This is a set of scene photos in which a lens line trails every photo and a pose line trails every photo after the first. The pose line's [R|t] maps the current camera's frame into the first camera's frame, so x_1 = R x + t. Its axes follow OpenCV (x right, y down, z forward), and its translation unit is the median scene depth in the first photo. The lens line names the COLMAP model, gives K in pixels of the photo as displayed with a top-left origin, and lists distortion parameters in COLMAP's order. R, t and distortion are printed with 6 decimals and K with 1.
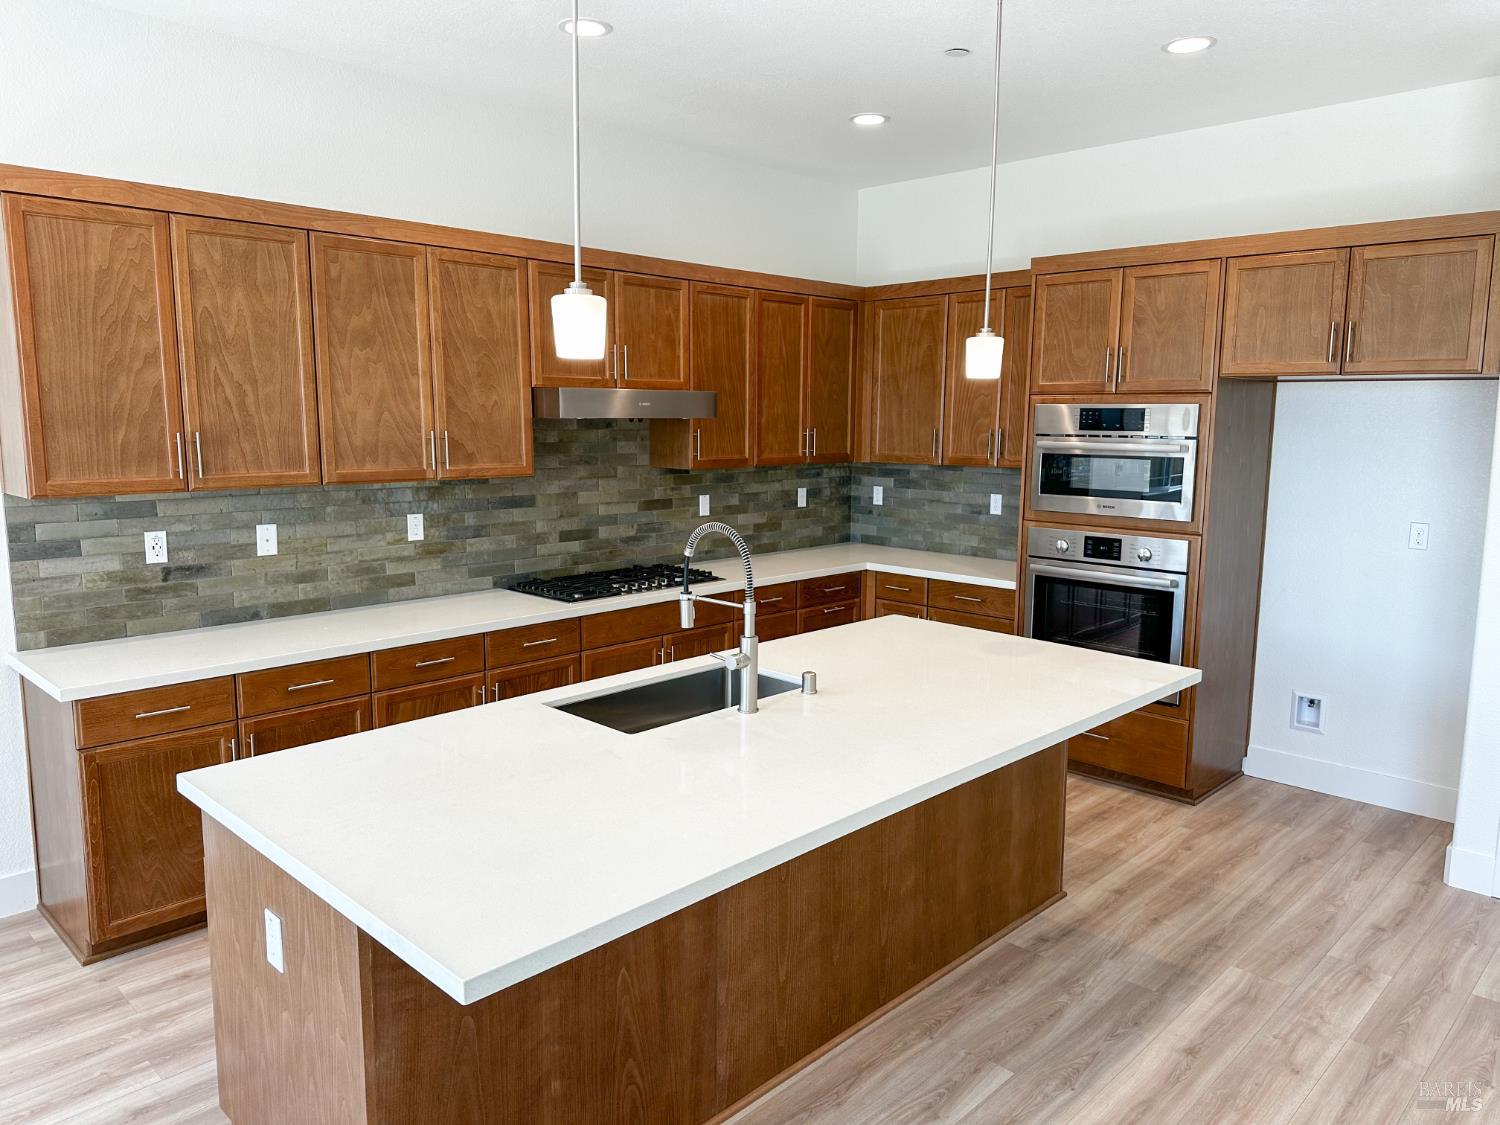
lens RADIAL K [[1053.8, 0, 754.6], [0, 1053.8, 566.3], [0, 0, 1]] dist [0.136492, -0.205261]
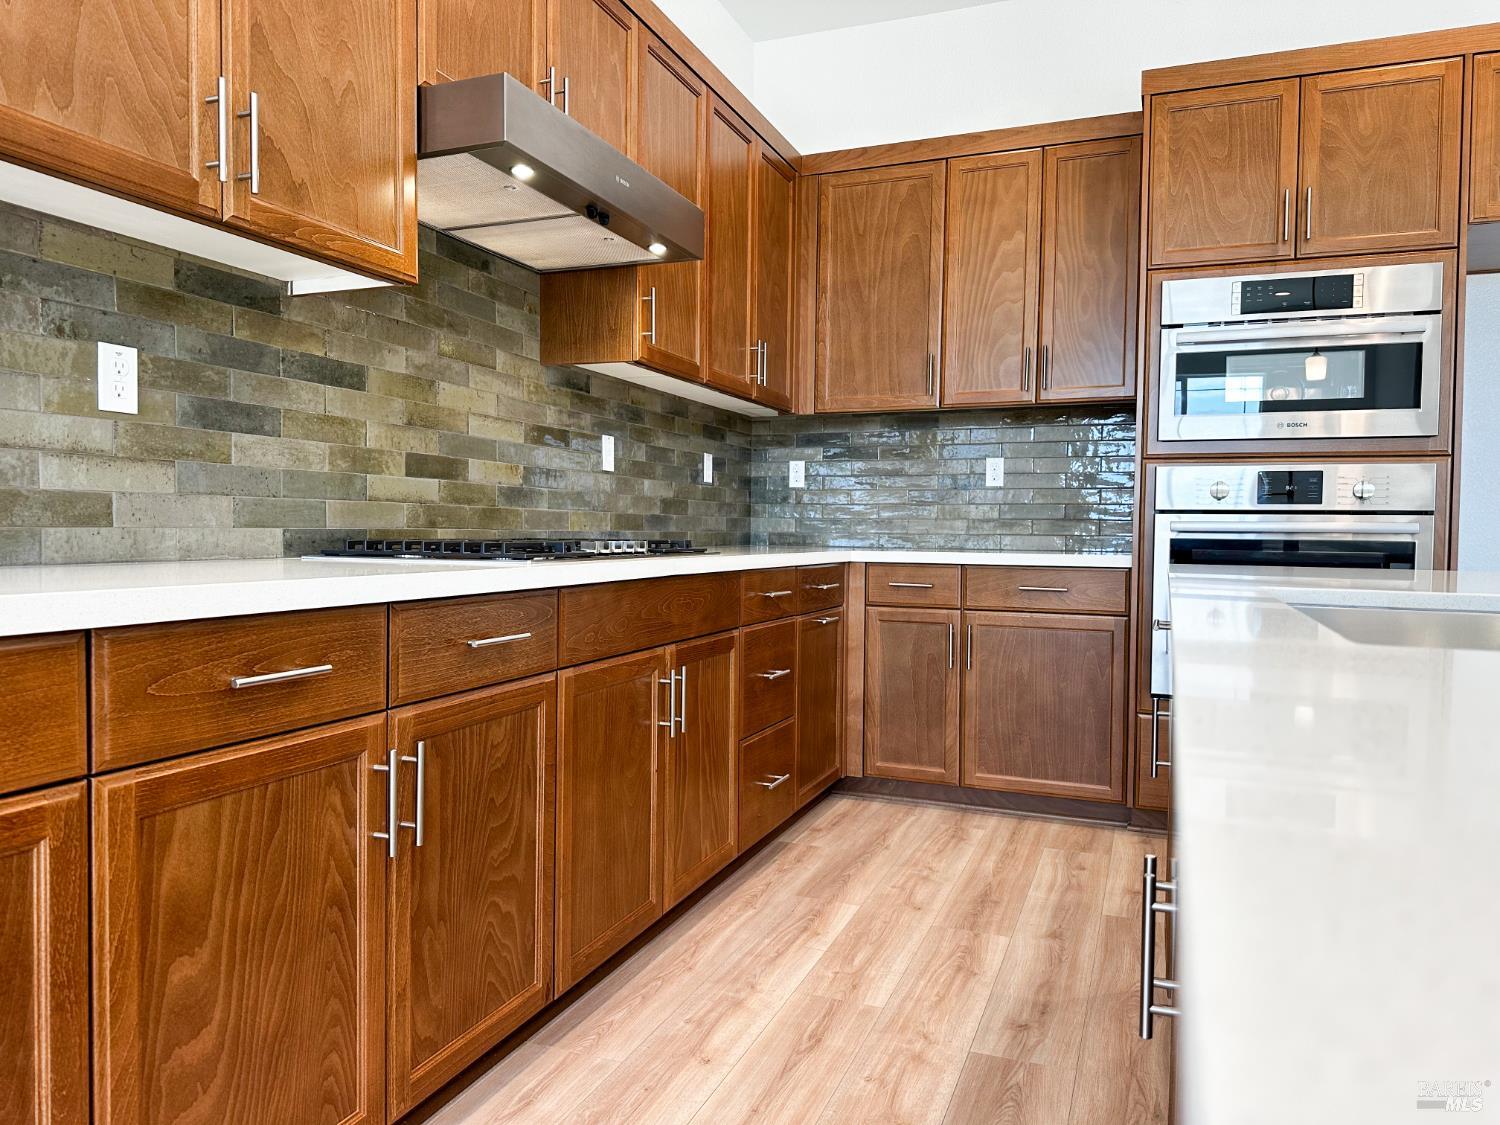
lens RADIAL K [[1053.8, 0, 754.6], [0, 1053.8, 566.3], [0, 0, 1]] dist [0.136492, -0.205261]
pose [[0.918077, -0.010243, 0.396270, -0.234722], [0.053357, 0.993762, -0.097929, 0.075933], [-0.392795, 0.111050, 0.912897, 0.498642]]
